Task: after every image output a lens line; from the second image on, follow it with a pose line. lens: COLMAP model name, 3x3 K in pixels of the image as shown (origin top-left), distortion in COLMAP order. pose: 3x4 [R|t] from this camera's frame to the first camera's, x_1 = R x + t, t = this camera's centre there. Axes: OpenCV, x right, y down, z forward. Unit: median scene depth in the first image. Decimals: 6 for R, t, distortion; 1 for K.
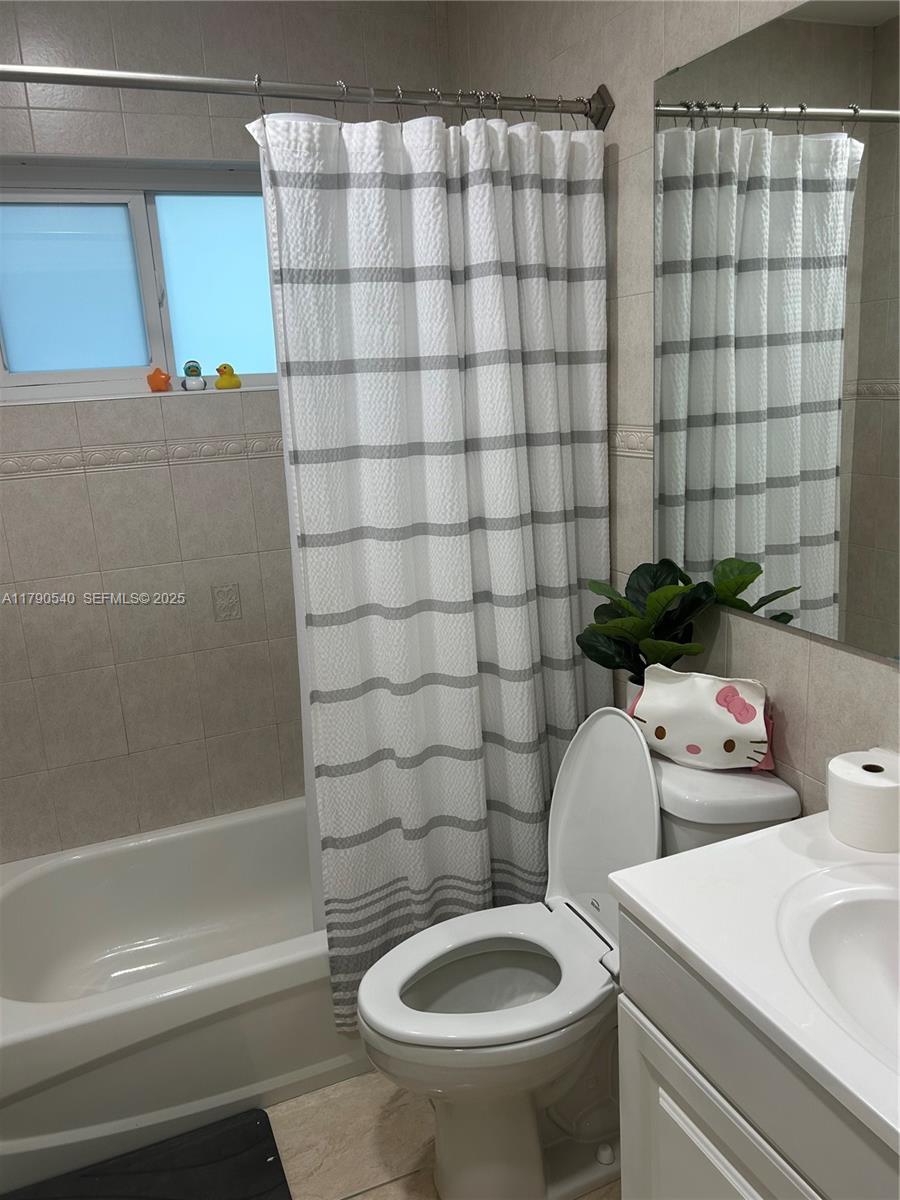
lens RADIAL K [[926.5, 0, 446.9], [0, 926.5, 602.8], [0, 0, 1]] dist [0.111513, -0.211181]
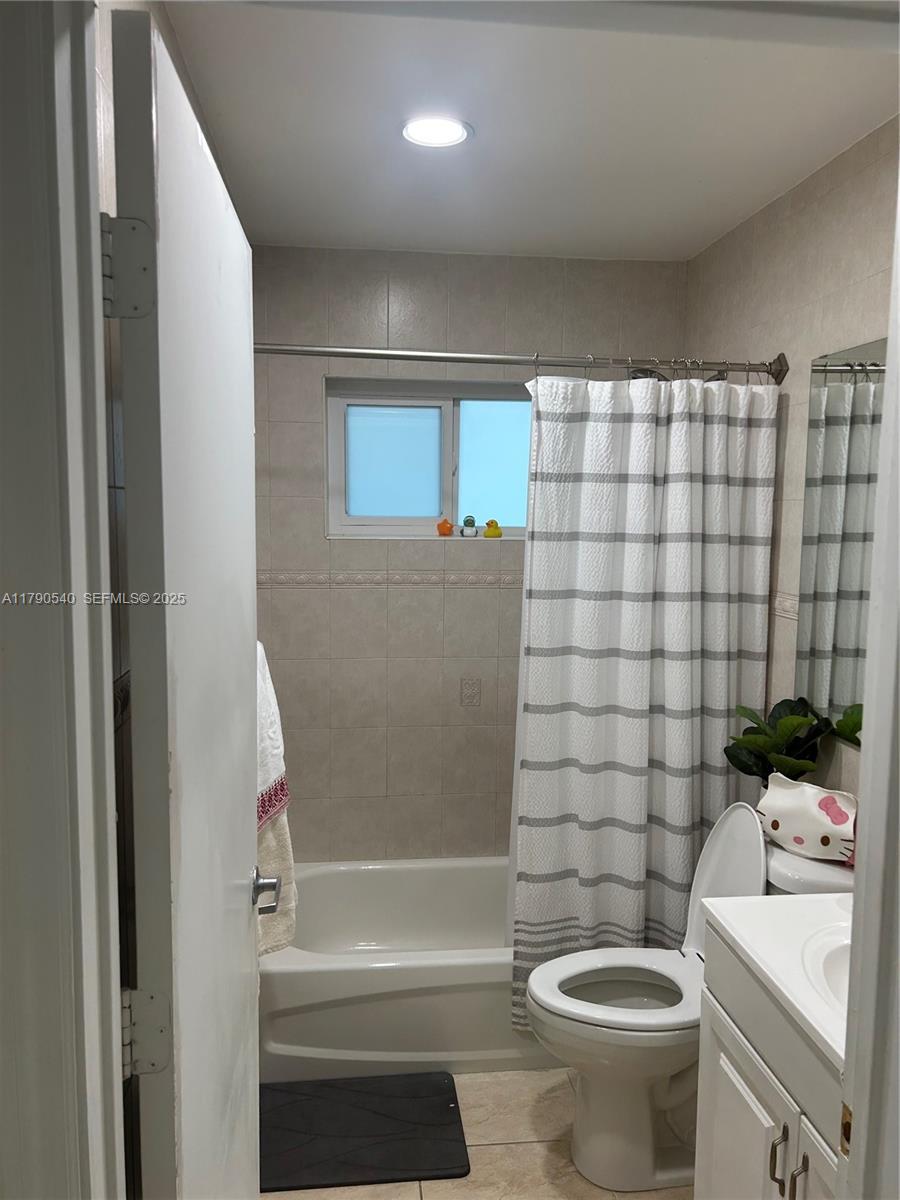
lens RADIAL K [[912.4, 0, 450.0], [0, 912.4, 600.0], [0, 0, 1]] dist [0.109828, -0.136536]
pose [[0.960660, 0.097645, -0.259997, 0.082939], [-0.131193, 0.984671, -0.114941, 0.031383], [0.244788, 0.144529, 0.958744, -0.372305]]
